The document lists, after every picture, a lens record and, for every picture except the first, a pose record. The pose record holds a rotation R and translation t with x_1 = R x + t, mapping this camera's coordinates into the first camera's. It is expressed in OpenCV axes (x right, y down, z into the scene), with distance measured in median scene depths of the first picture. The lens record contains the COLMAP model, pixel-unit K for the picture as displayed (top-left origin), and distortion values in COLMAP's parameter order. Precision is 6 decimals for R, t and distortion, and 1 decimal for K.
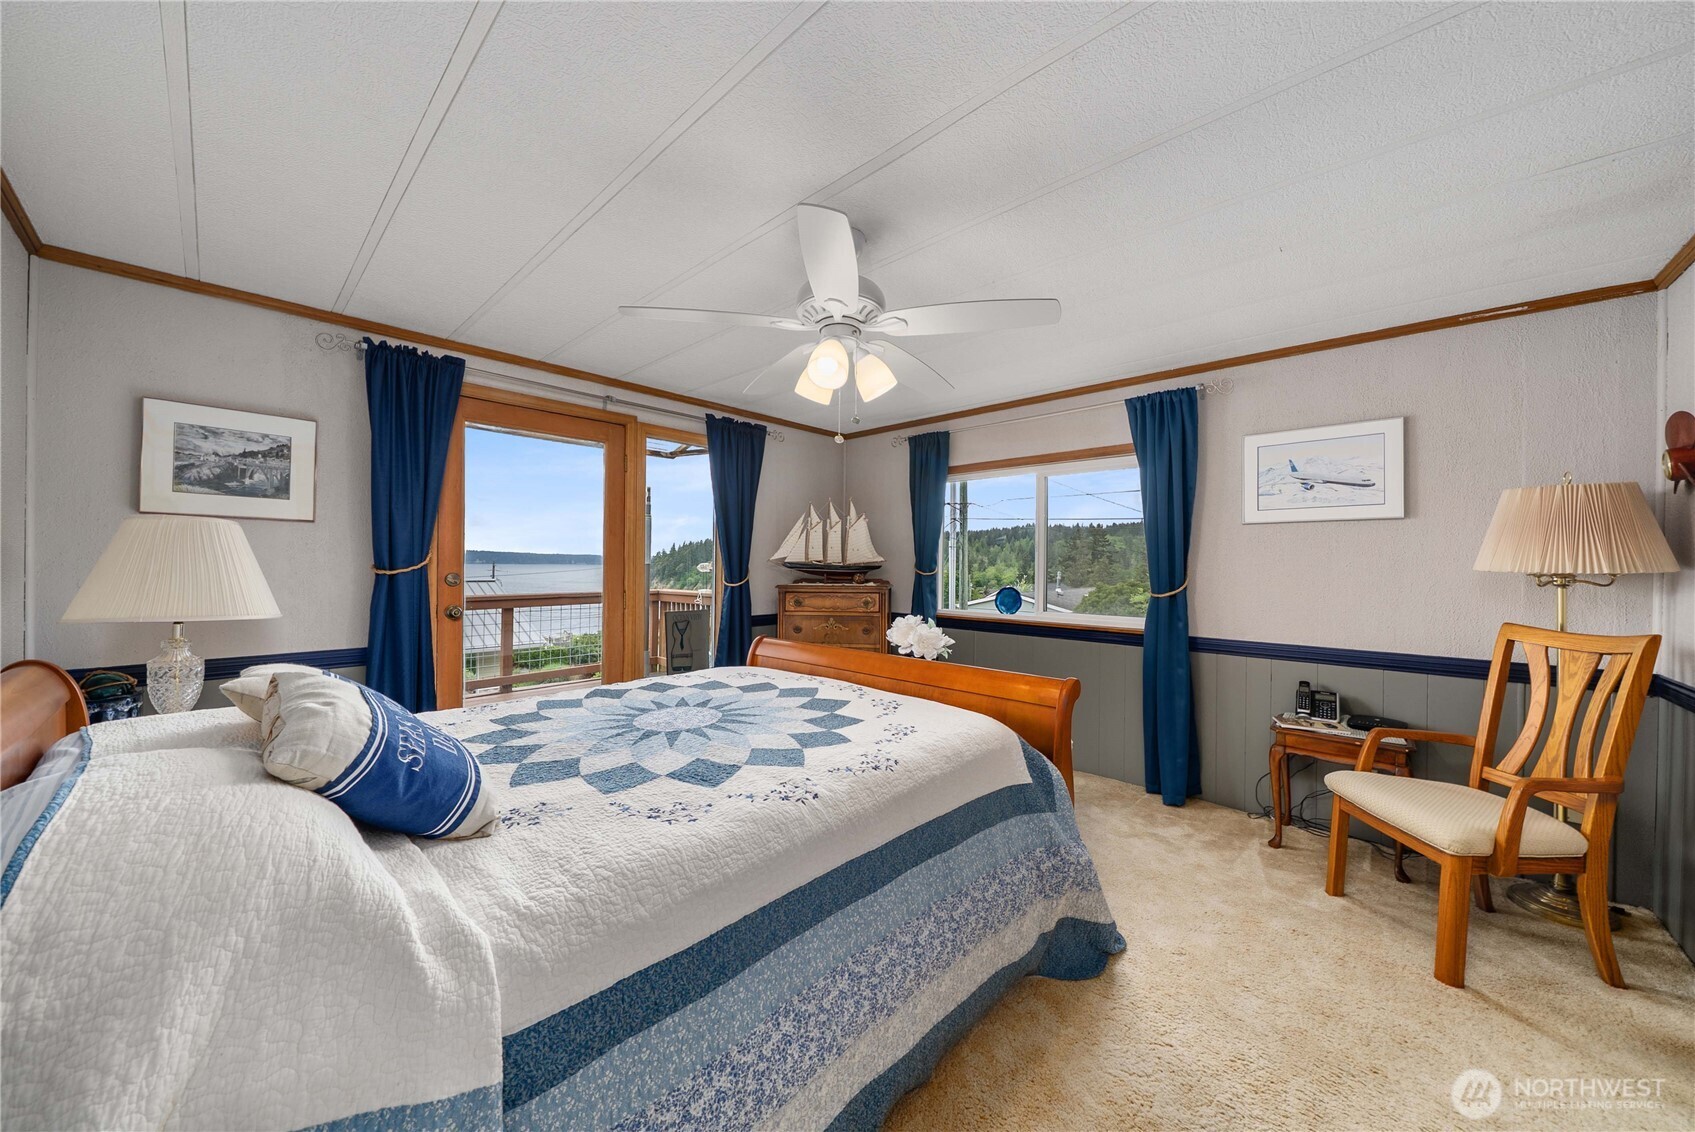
lens RADIAL K [[590.9, 0, 844.4], [0, 590.9, 563.0], [0, 0, 1]] dist [-0.006237, 0.000377]
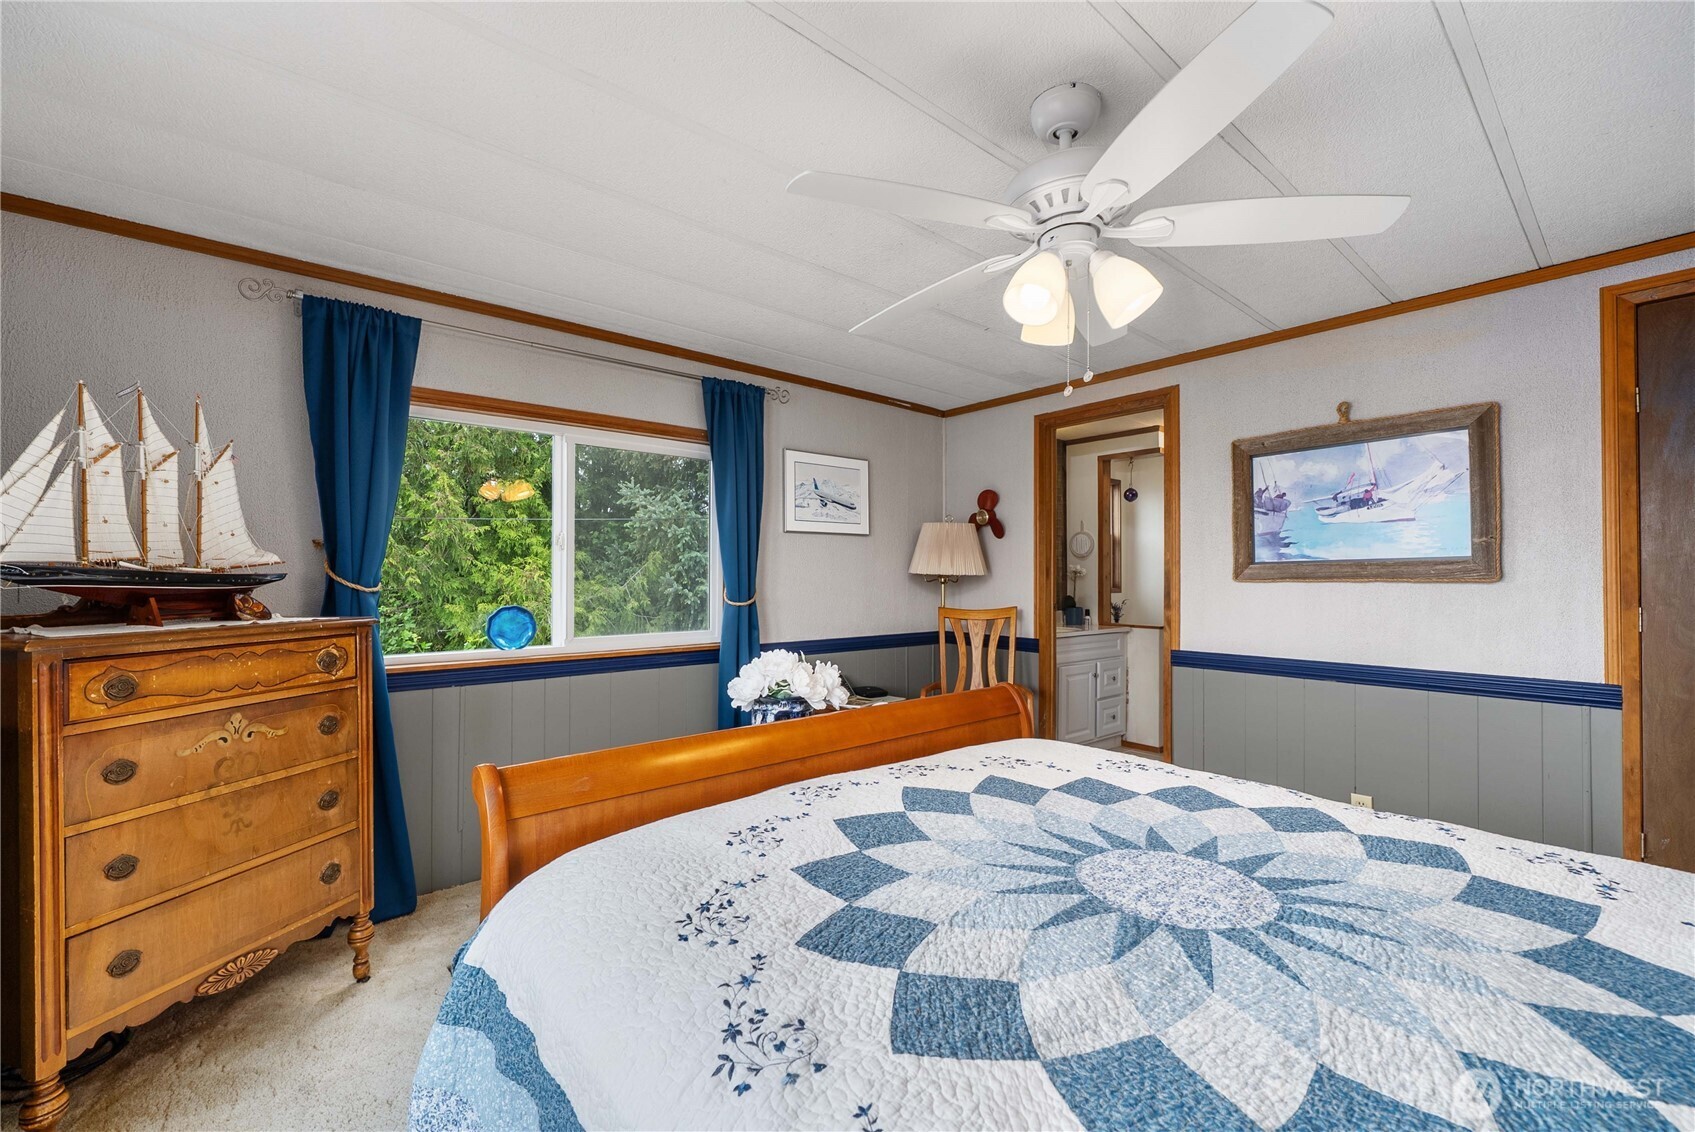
lens RADIAL K [[691.7, 0, 848.6], [0, 691.7, 576.5], [0, 0, 1]] dist [-0.007067, 0.000273]
pose [[0.116859, -0.009311, 0.993105, -0.545730], [-0.000848, 0.999955, 0.009475, 0.001936], [-0.993148, -0.001949, 0.116846, 0.749044]]
